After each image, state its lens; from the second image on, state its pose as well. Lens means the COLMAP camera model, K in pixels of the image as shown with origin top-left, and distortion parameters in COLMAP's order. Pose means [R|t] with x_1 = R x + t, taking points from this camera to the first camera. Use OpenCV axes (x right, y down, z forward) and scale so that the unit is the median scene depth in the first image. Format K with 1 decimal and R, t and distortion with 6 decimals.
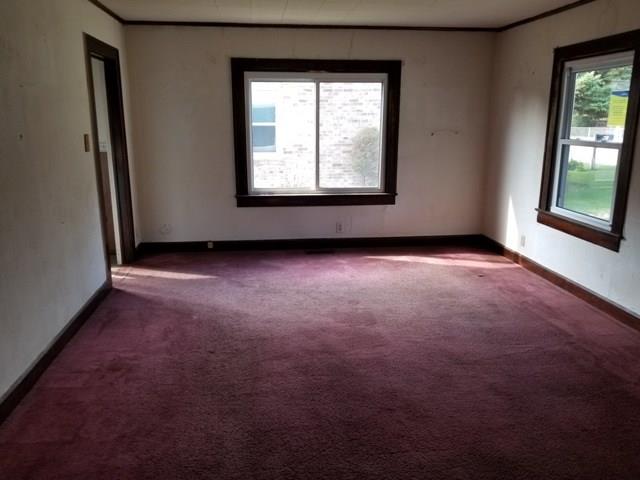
lens RADIAL K [[494.6, 0, 318.0], [0, 494.6, 216.2], [0, 0, 1]] dist [0.080271, -0.103836]
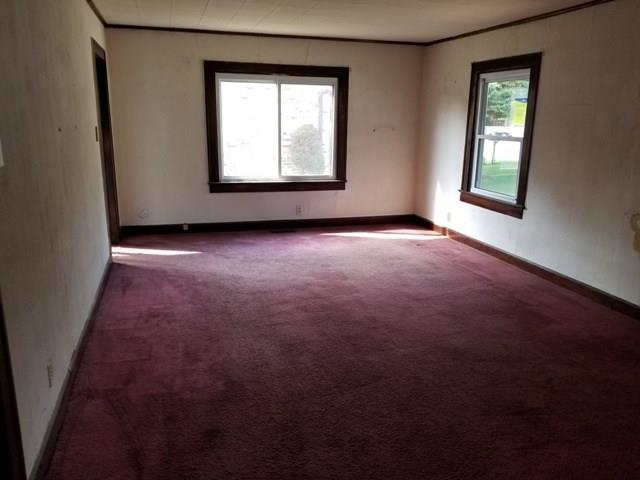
lens RADIAL K [[494.6, 0, 318.0], [0, 494.6, 216.2], [0, 0, 1]] dist [0.080271, -0.103836]
pose [[0.985641, -0.019996, 0.167668, -0.130583], [0.018990, 0.999791, 0.007601, 0.035790], [-0.167785, -0.004308, 0.985814, -0.180599]]
